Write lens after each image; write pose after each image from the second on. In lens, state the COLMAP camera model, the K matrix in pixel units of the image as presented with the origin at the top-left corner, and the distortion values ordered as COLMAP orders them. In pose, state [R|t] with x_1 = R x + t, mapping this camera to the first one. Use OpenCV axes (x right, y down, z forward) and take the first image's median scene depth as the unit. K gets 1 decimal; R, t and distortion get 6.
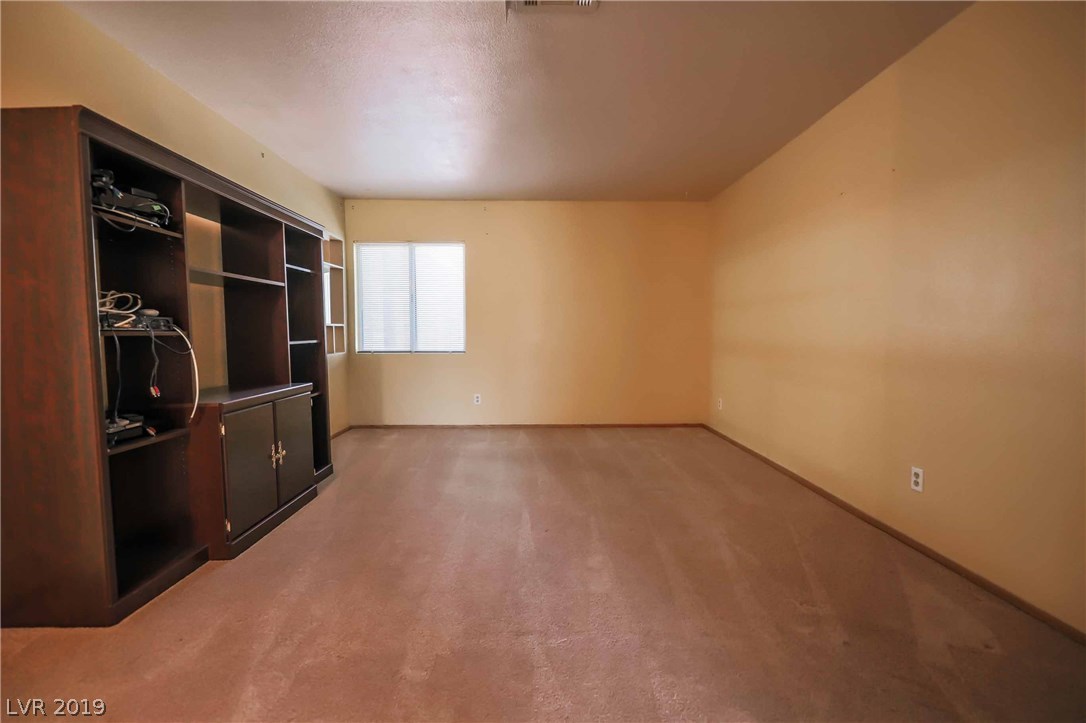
lens RADIAL K [[456.8, 0, 531.3], [0, 456.8, 358.3], [0, 0, 1]] dist [-0.000214, -0.000311]
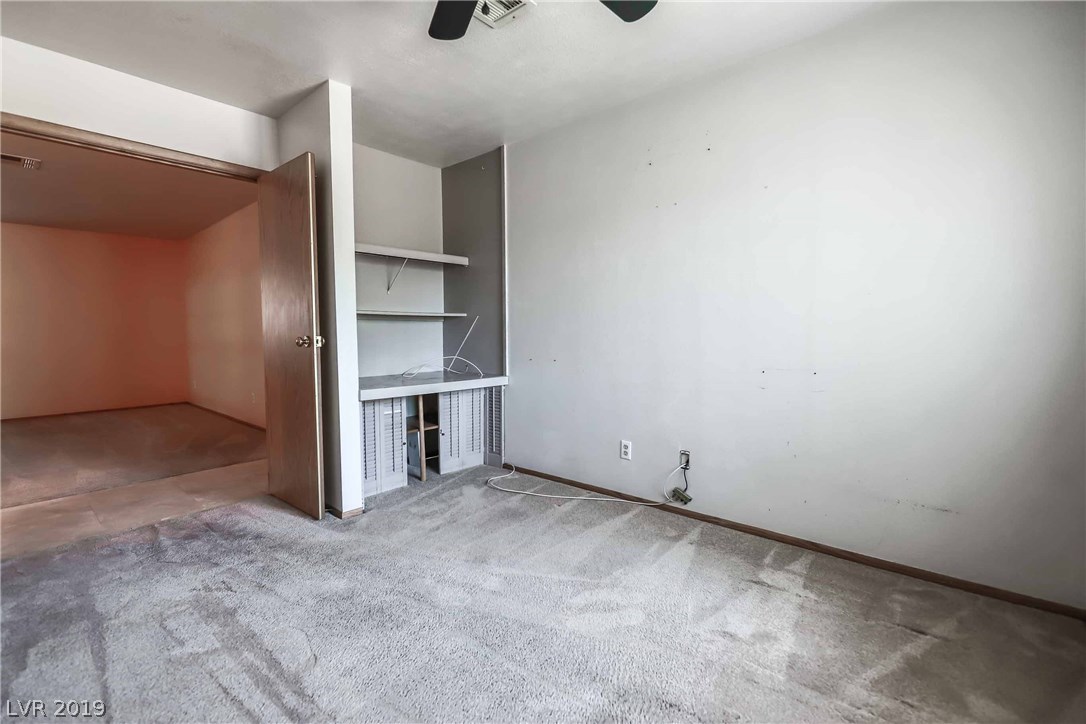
lens RADIAL K [[477.8, 0, 547.1], [0, 477.8, 355.8], [0, 0, 1]] dist [-0.002523, -0.000966]
pose [[0.652503, -0.043183, 0.756555, 0.000836], [0.053222, 0.998521, 0.011092, 0.071223], [-0.755915, 0.033028, 0.653837, -1.174379]]
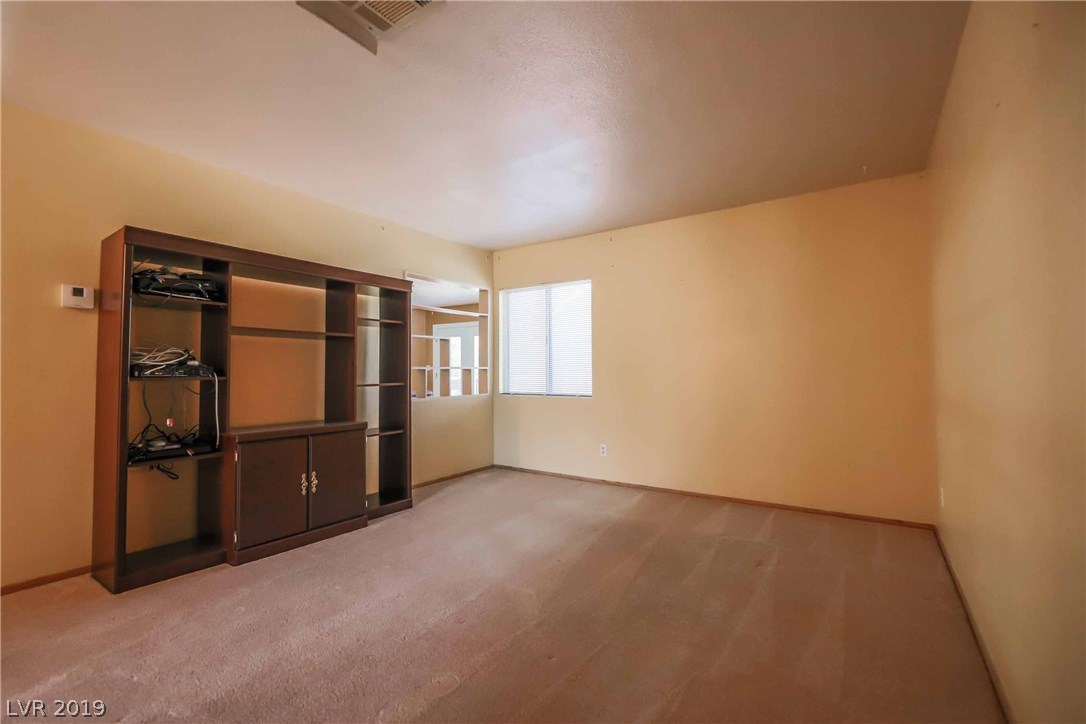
lens RADIAL K [[464.7, 0, 541.7], [0, 464.7, 357.5], [0, 0, 1]] dist [-0.000052, -0.002978]
pose [[0.819084, -0.021268, -0.573279, 0.449449], [-0.030054, 0.996349, -0.079904, -0.020996], [0.572886, 0.082677, 0.815455, 0.266512]]
